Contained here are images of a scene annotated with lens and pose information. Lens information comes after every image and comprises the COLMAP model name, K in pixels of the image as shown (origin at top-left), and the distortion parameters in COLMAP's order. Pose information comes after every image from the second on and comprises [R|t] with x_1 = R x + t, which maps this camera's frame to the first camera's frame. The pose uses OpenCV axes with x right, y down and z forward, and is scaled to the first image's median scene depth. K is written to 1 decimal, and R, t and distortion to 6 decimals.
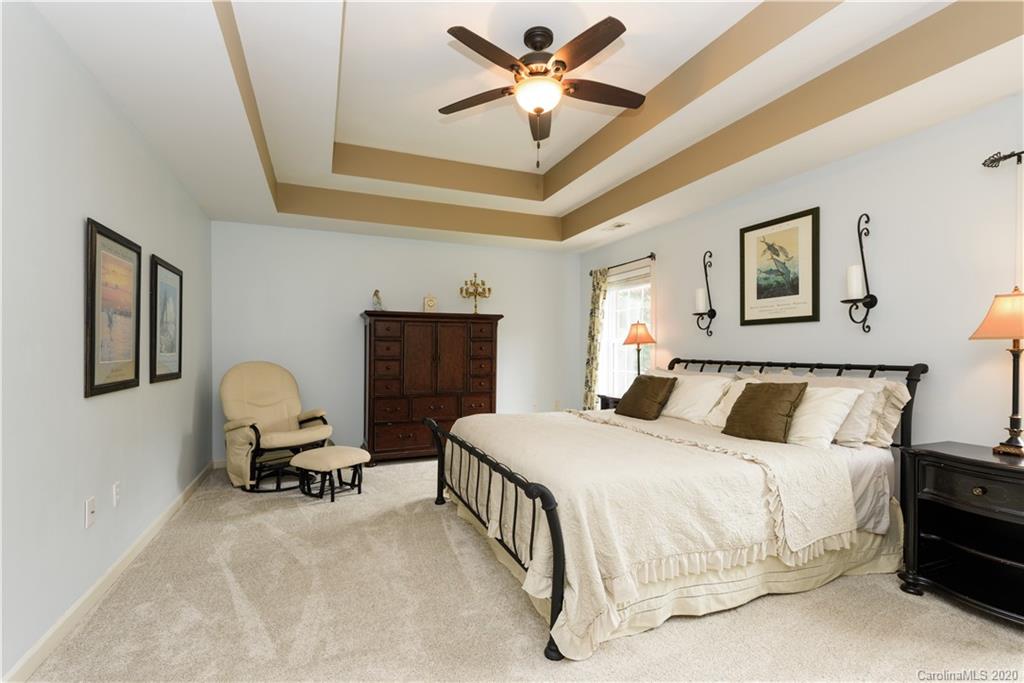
lens RADIAL K [[474.5, 0, 497.5], [0, 474.5, 349.5], [0, 0, 1]] dist [0.023313, -0.008255]
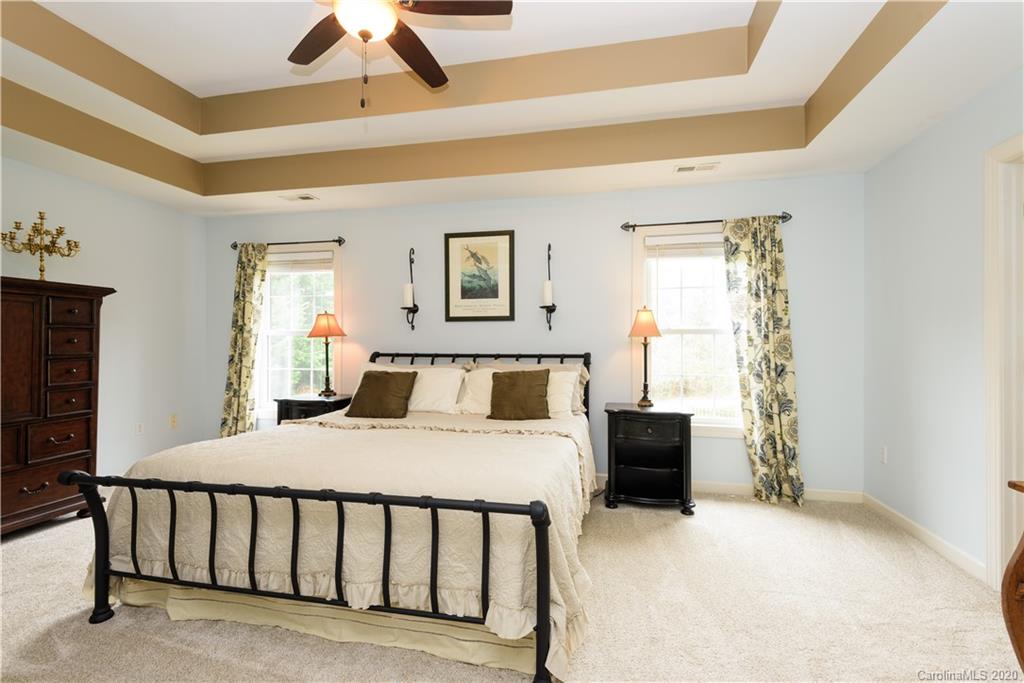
lens RADIAL K [[474.5, 0, 513.3], [0, 474.5, 339.4], [0, 0, 1]] dist [0.023313, -0.008255]
pose [[0.541155, 0.006647, 0.840896, -0.285803], [-0.000623, 0.999972, -0.007503, -0.000605], [-0.840922, 0.003537, 0.541144, 0.244080]]
